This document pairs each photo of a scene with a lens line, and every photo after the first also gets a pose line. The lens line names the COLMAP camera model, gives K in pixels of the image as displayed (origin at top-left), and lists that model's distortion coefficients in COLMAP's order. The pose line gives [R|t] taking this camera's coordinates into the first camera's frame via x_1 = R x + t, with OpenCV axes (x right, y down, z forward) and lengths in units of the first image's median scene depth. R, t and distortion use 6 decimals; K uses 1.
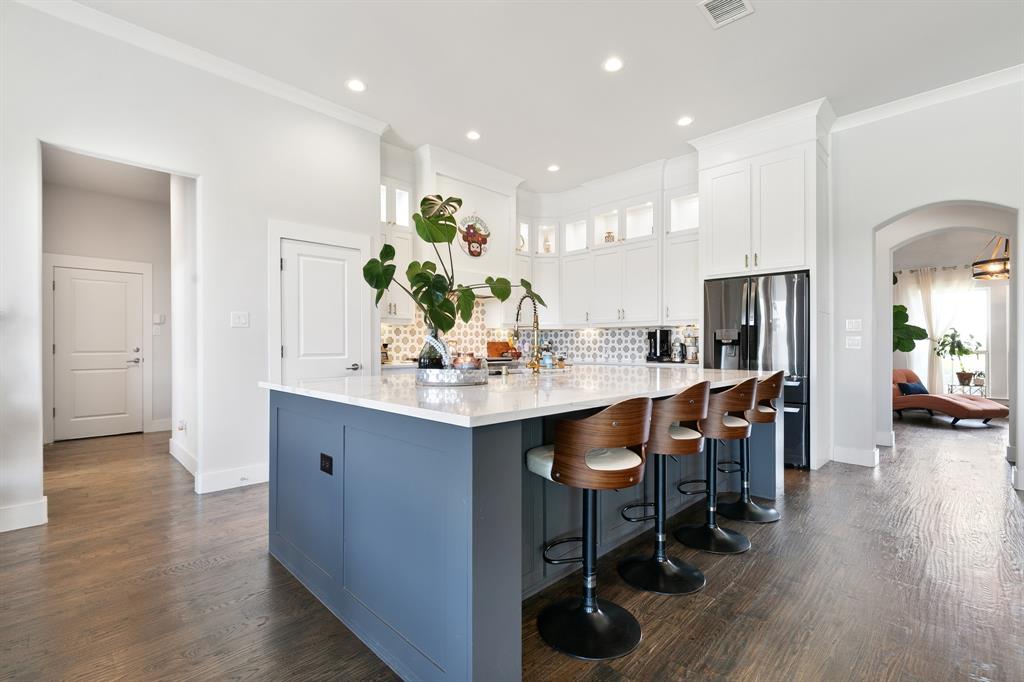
lens RADIAL K [[460.8, 0, 503.8], [0, 460.8, 341.6], [0, 0, 1]] dist [-0.003802, -0.000072]
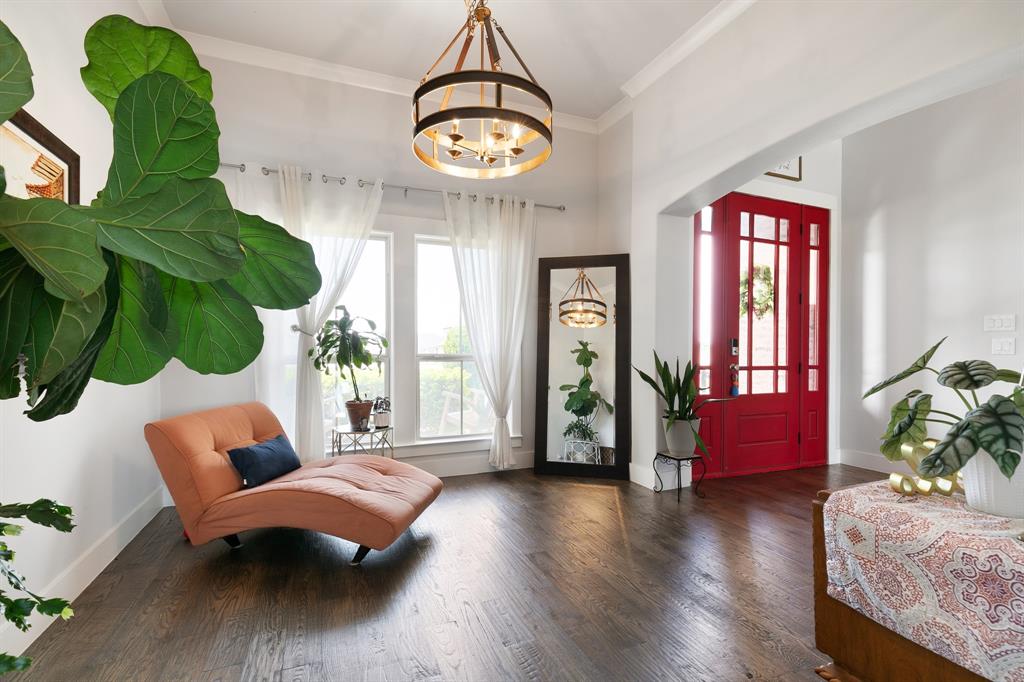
lens RADIAL K [[460.8, 0, 506.4], [0, 460.8, 345.7], [0, 0, 1]] dist [-0.003802, -0.000072]
pose [[0.369906, 0.001806, 0.929067, 0.620641], [-0.004933, 0.999988, 0.000021, 0.008464], [-0.929056, -0.004591, 0.369911, 0.685273]]
